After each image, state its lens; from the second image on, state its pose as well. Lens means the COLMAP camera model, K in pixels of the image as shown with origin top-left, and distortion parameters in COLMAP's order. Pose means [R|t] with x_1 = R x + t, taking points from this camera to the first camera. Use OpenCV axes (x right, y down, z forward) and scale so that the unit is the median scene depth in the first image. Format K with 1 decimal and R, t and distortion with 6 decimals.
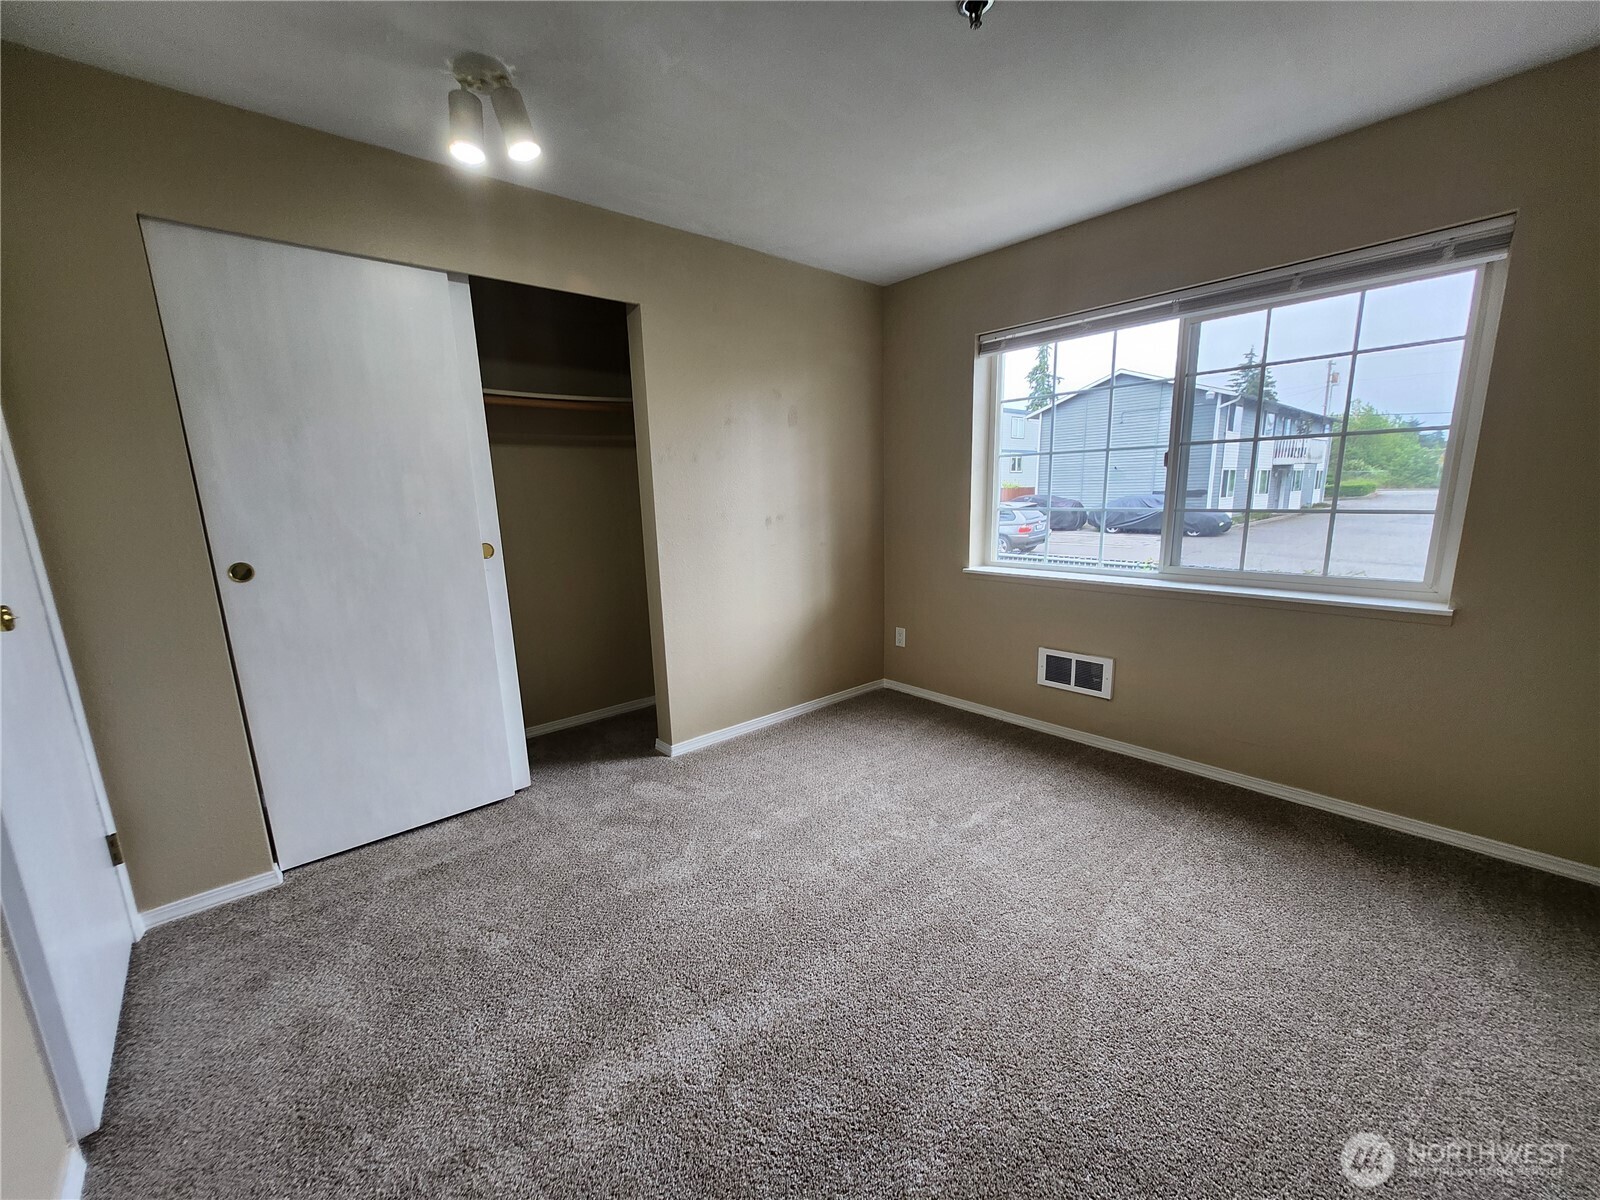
lens RADIAL K [[637.6, 0, 800.0], [0, 637.6, 600.0], [0, 0, 1]] dist [-0.003792, -0.000042]
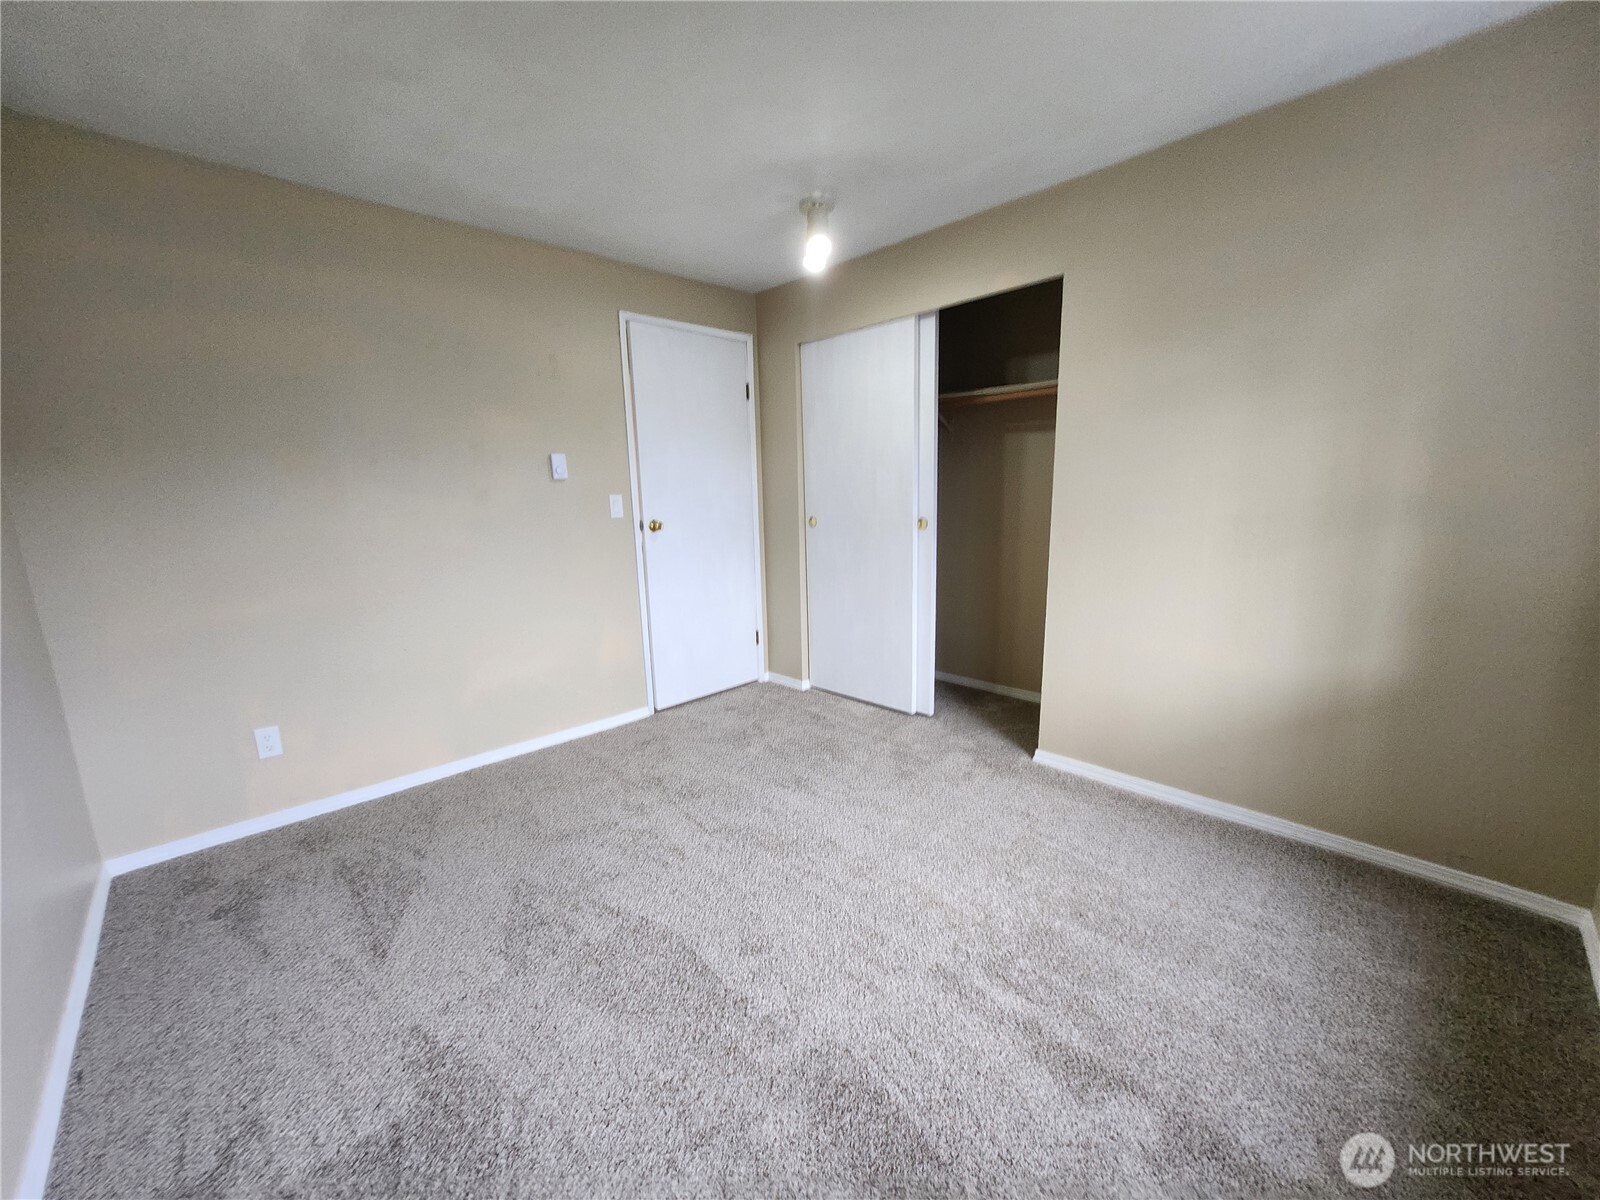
lens RADIAL K [[637.6, 0, 794.9], [0, 637.6, 609.4], [0, 0, 1]] dist [-0.000563, -0.000043]
pose [[0.045878, 0.211446, -0.976312, 0.756292], [-0.153122, 0.967280, 0.202294, -0.125224], [0.987142, 0.140214, 0.076753, 0.624283]]
